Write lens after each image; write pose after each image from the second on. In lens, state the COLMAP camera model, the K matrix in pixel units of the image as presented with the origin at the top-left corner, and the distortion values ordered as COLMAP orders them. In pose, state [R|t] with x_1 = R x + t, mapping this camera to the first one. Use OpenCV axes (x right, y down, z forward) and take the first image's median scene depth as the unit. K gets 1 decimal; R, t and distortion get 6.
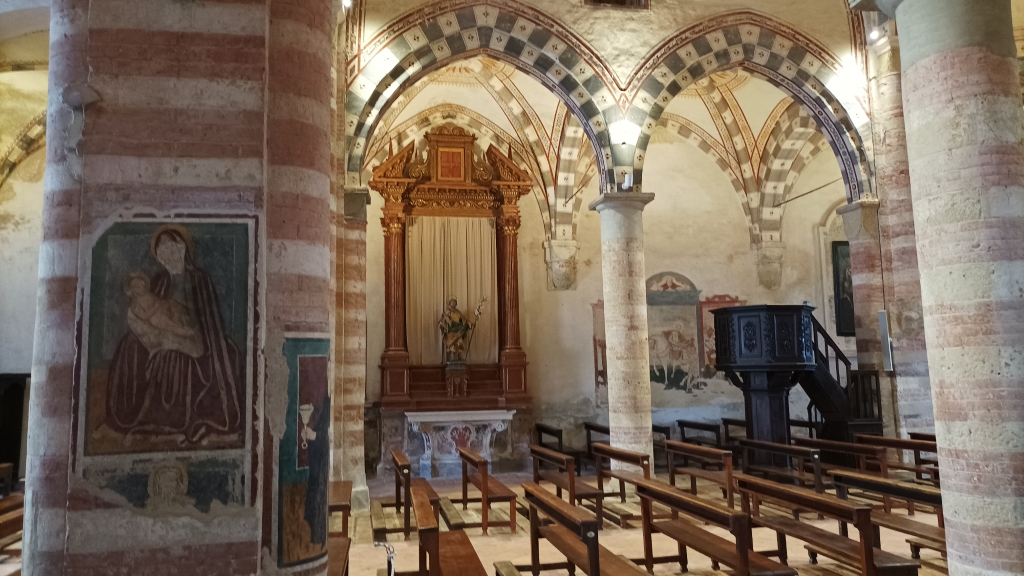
lens RADIAL K [[766.1, 0, 510.8], [0, 766.1, 287.2], [0, 0, 1]] dist [0.033912, -0.014537]
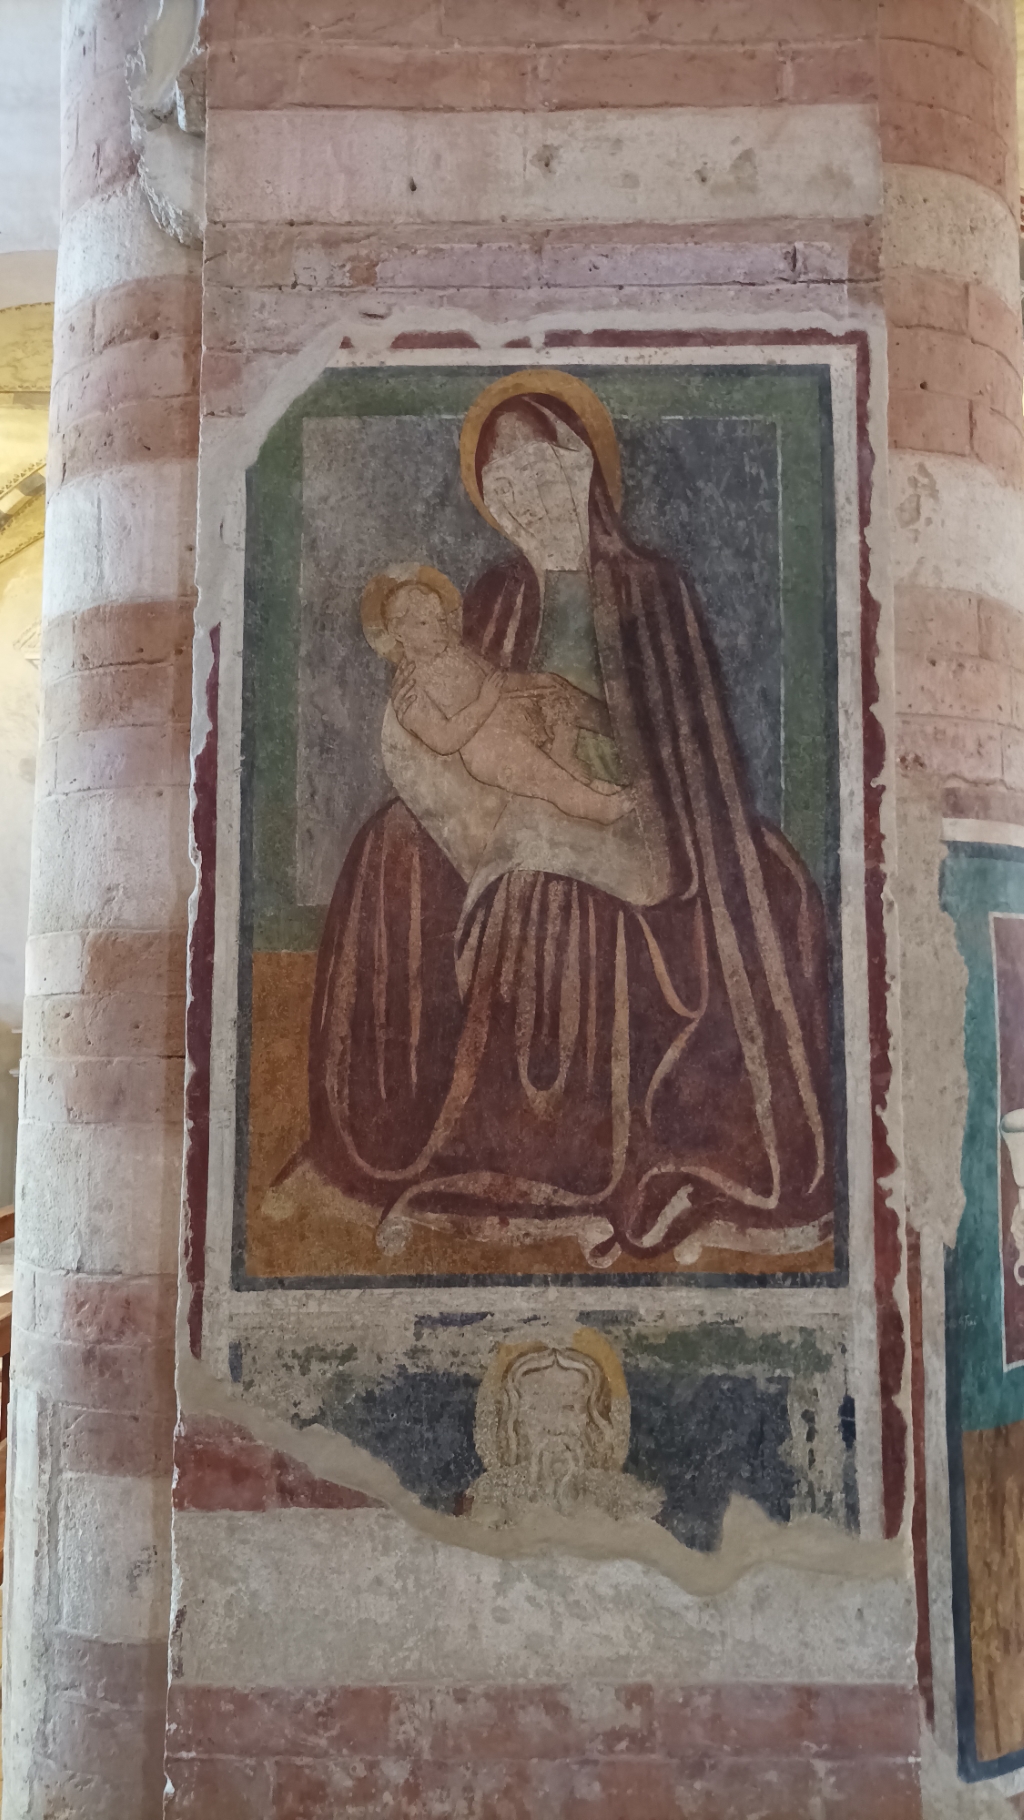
lens RADIAL K [[1361.6, 0, 512.4], [0, 1361.6, 914.9], [0, 0, 1]] dist [0.033912, -0.014537]
pose [[0.984795, 0.008520, -0.173511, -0.373670], [-0.003465, 0.999561, 0.029414, 0.081303], [0.173685, -0.028366, 0.984393, 0.564773]]
